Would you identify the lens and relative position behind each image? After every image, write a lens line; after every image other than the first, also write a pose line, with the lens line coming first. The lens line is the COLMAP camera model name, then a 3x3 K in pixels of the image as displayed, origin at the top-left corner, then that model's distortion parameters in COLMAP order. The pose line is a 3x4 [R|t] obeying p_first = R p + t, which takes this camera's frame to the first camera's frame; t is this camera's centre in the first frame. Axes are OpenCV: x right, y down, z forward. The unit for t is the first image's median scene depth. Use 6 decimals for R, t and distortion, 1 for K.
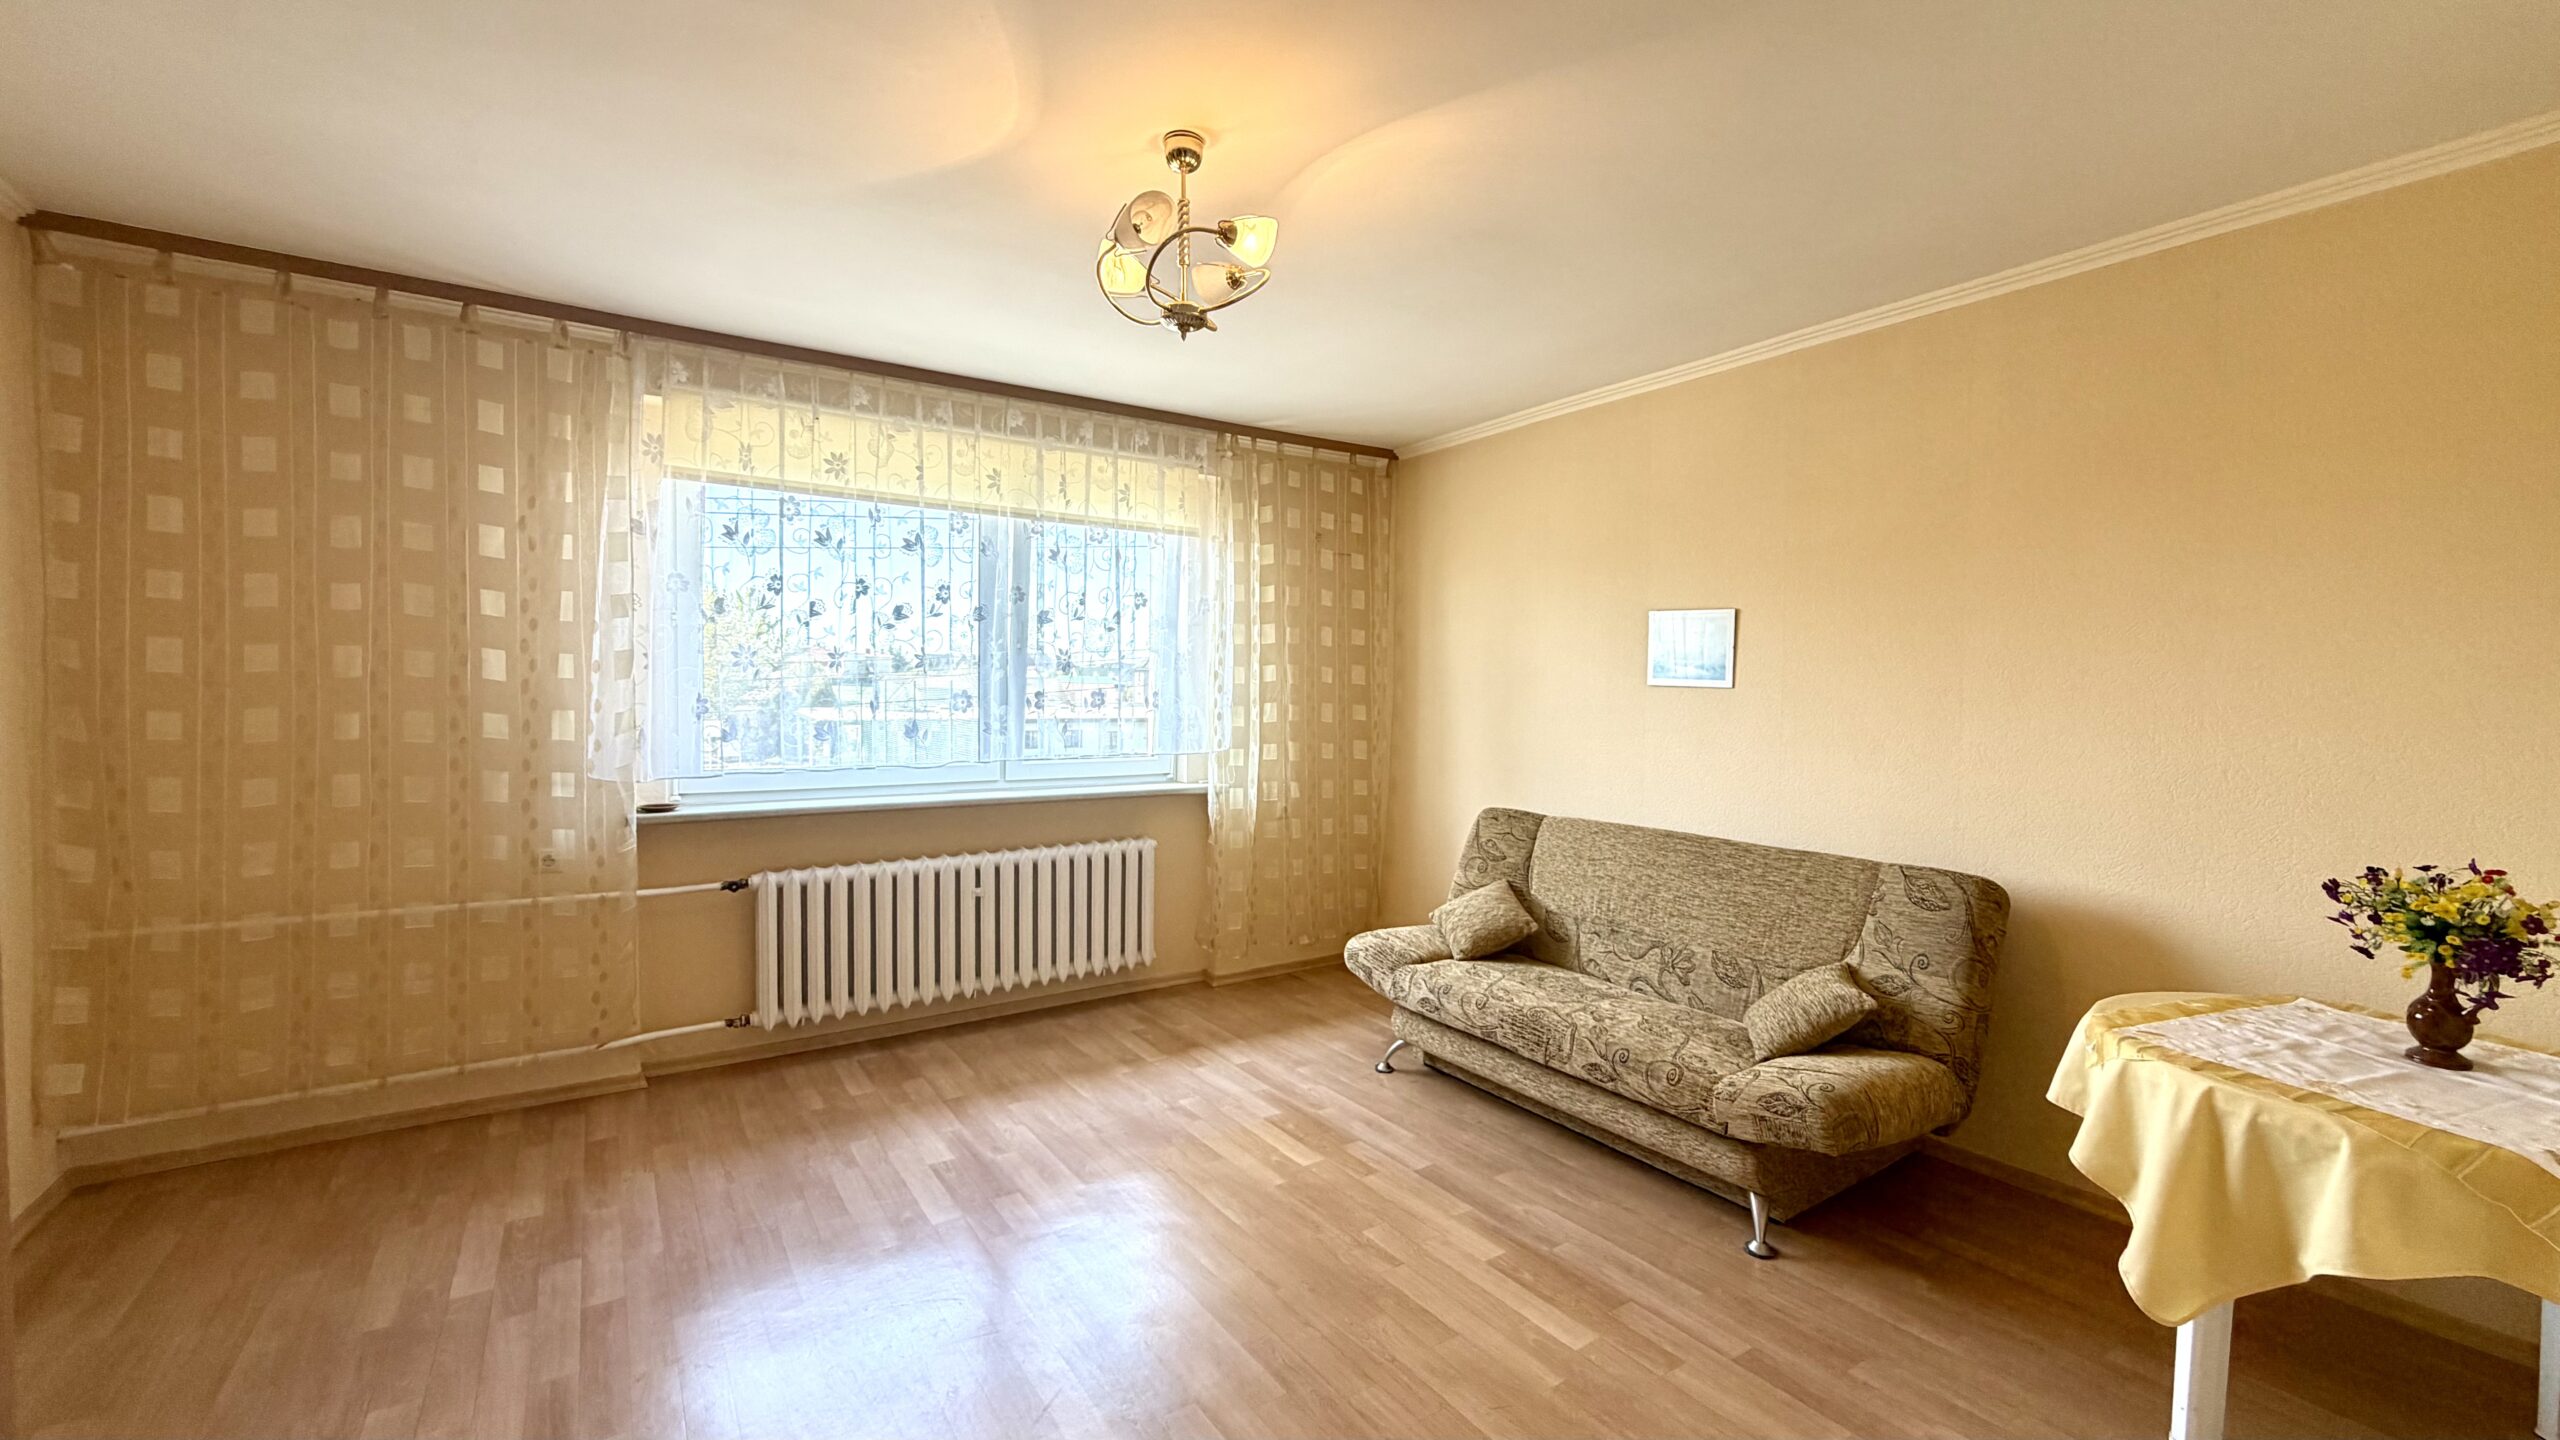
lens RADIAL K [[1041.4, 0, 1286.7], [0, 1041.4, 712.9], [0, 0, 1]] dist [0.022020, 0.000127]
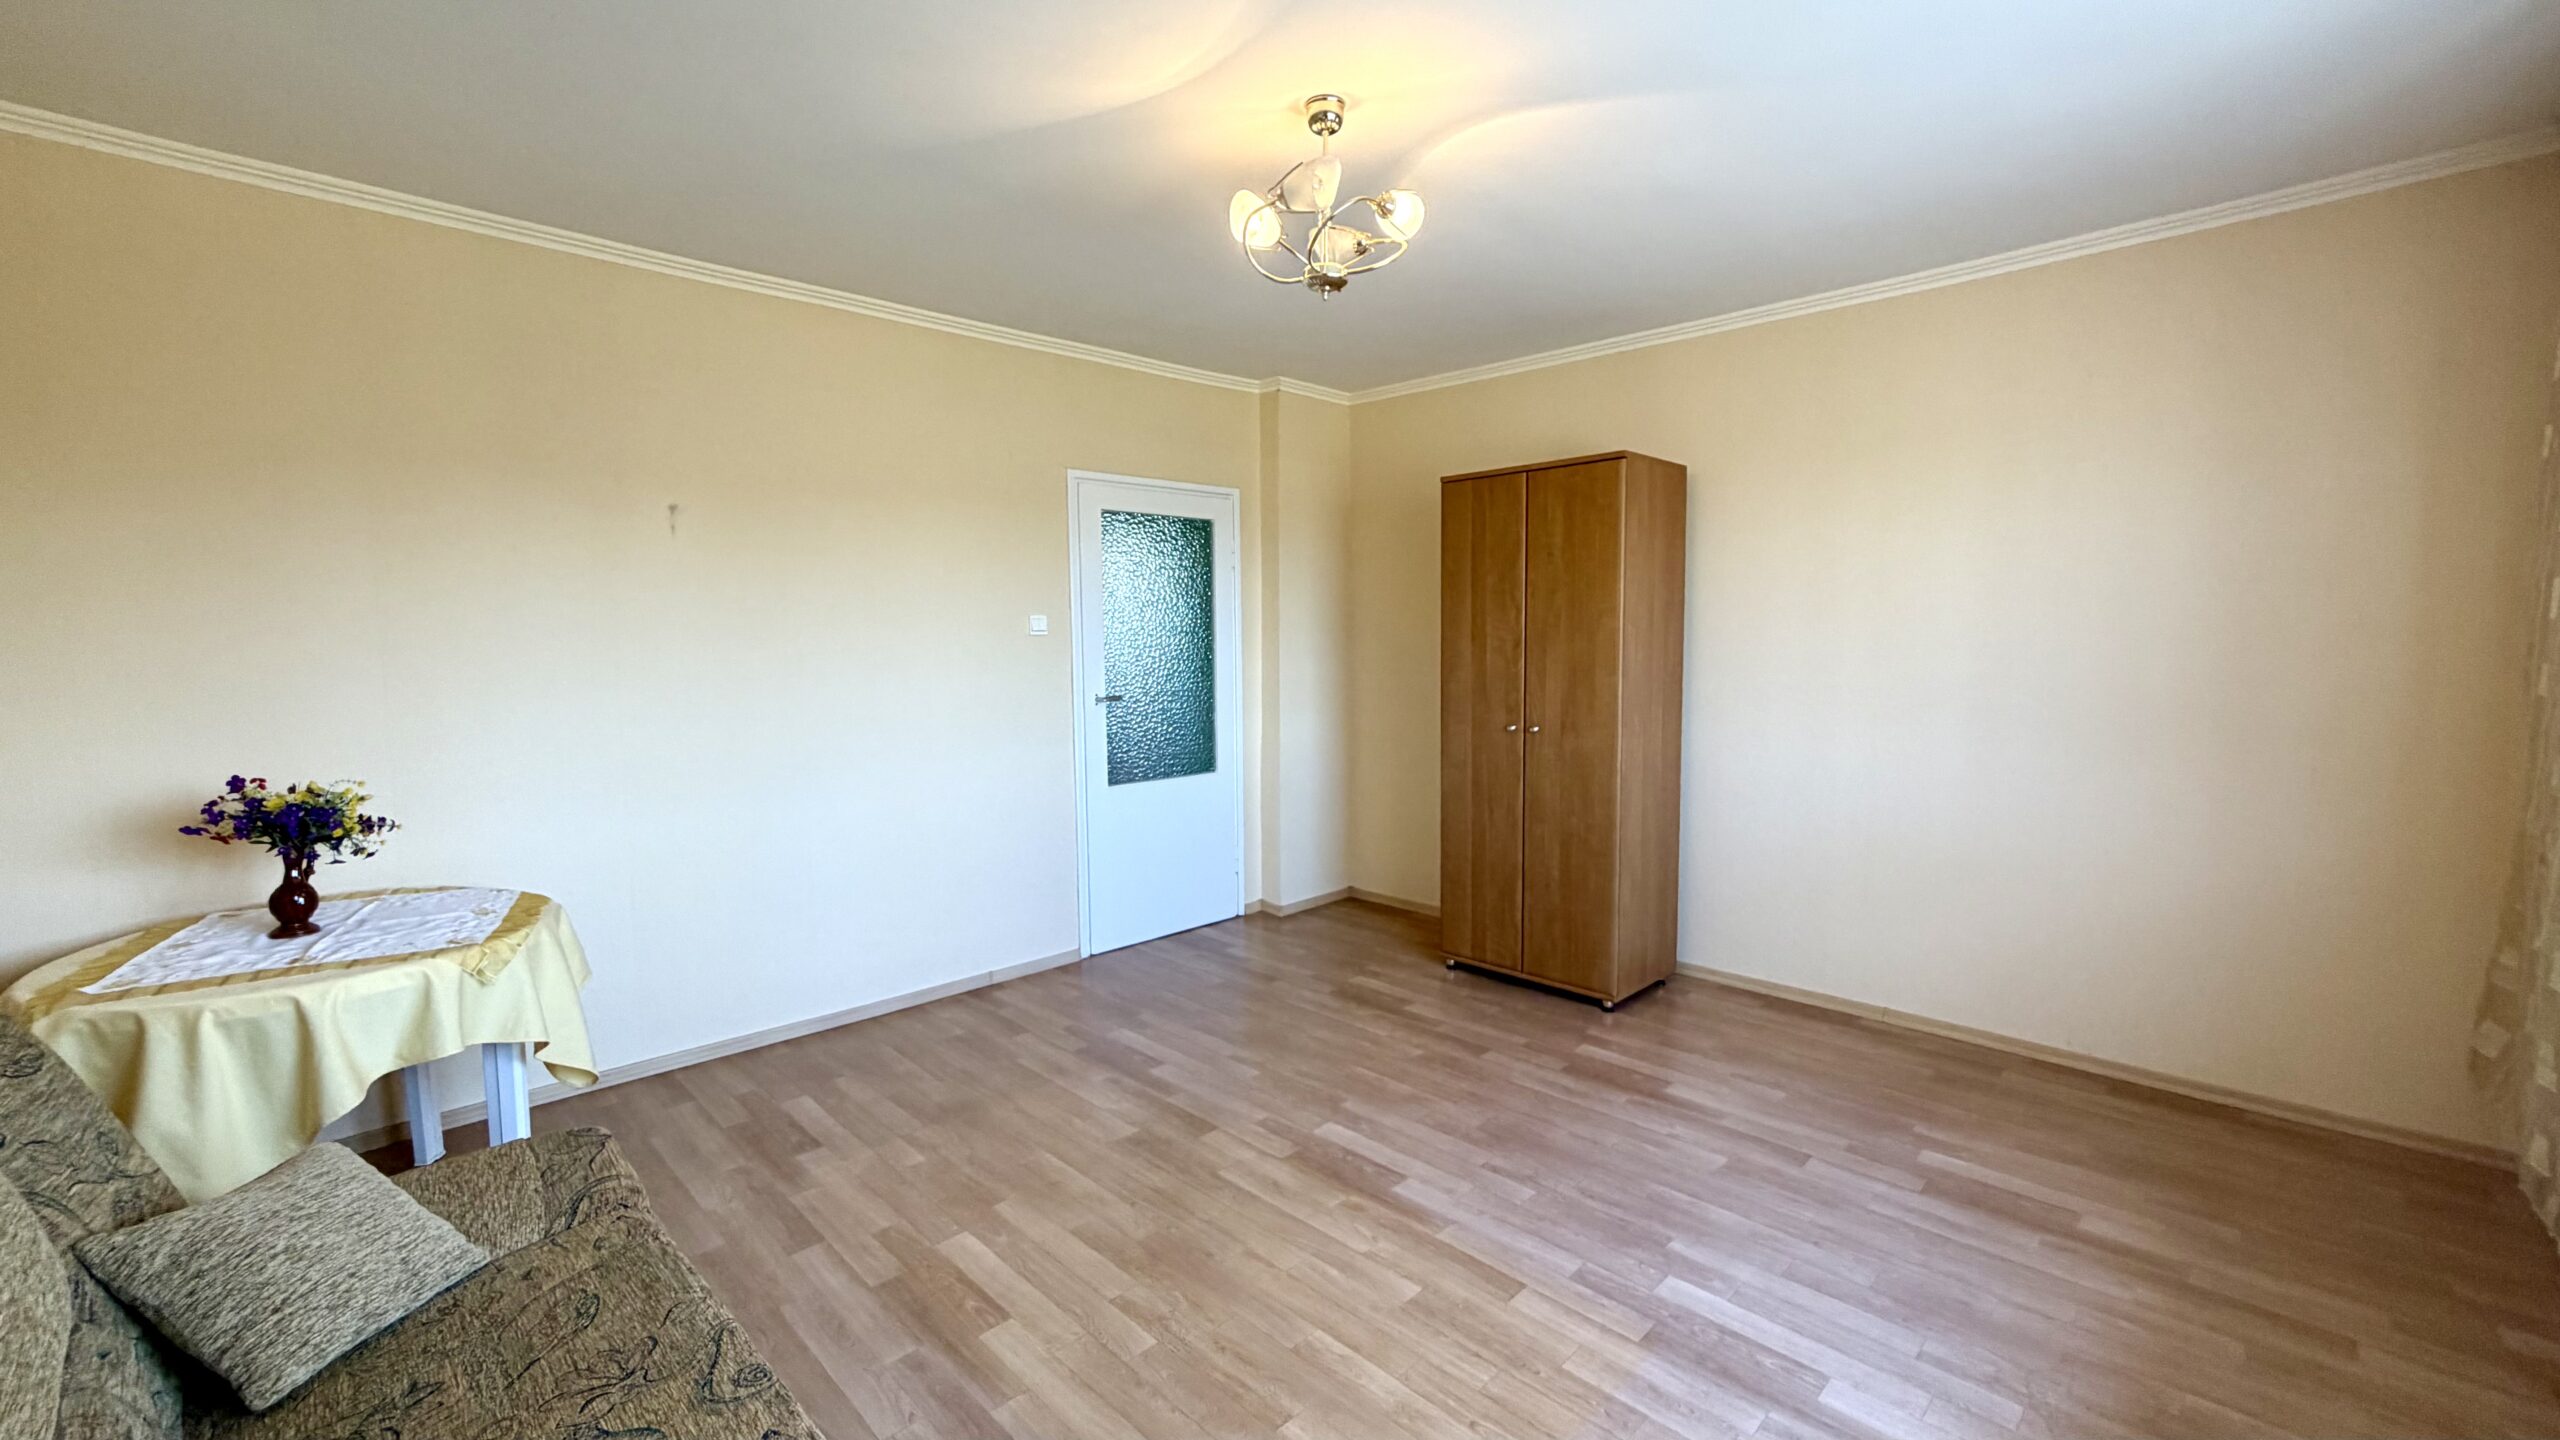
lens RADIAL K [[1041.4, 0, 1286.7], [0, 1041.4, 712.9], [0, 0, 1]] dist [0.022020, 0.000127]
pose [[-0.982485, 0.016457, -0.185614, 0.114377], [-0.002771, 0.994692, 0.102861, -0.050580], [0.186322, 0.101573, -0.977224, 1.729123]]
